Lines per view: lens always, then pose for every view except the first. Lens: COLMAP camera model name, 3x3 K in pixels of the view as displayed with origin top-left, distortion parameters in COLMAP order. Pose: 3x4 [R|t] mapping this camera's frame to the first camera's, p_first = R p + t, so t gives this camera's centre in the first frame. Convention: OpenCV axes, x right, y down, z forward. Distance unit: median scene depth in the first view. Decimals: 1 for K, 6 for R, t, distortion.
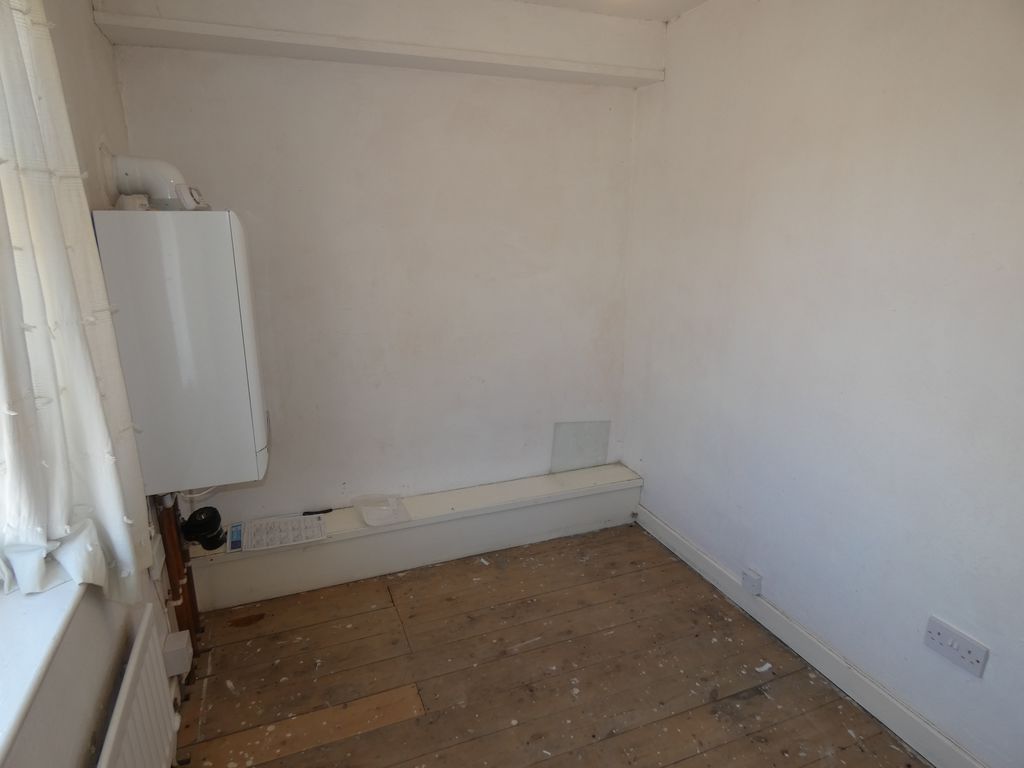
lens RADIAL K [[613.9, 0, 513.6], [0, 613.9, 382.1], [0, 0, 1]] dist [-0.016337, 0.005218]
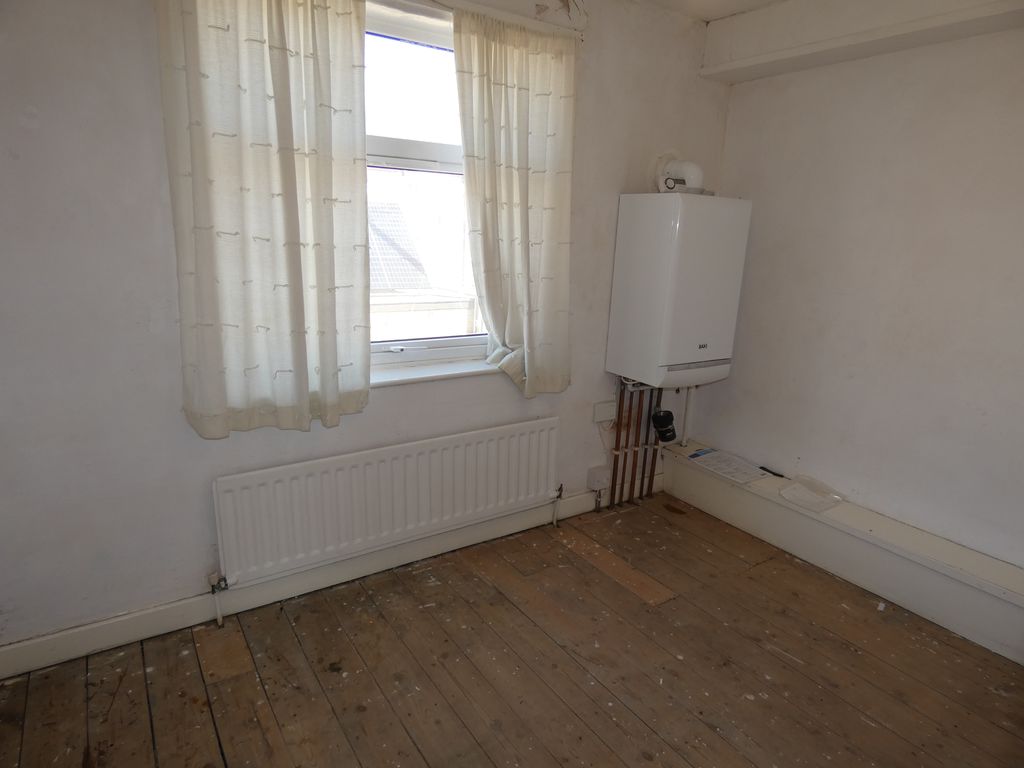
lens RADIAL K [[613.9, 0, 511.8], [0, 613.9, 386.5], [0, 0, 1]] dist [-0.016337, 0.005218]
pose [[0.202575, 0.252167, -0.946243, 0.684657], [-0.291117, 0.938099, 0.187673, -0.005540], [0.934994, 0.237450, 0.263445, 0.264880]]
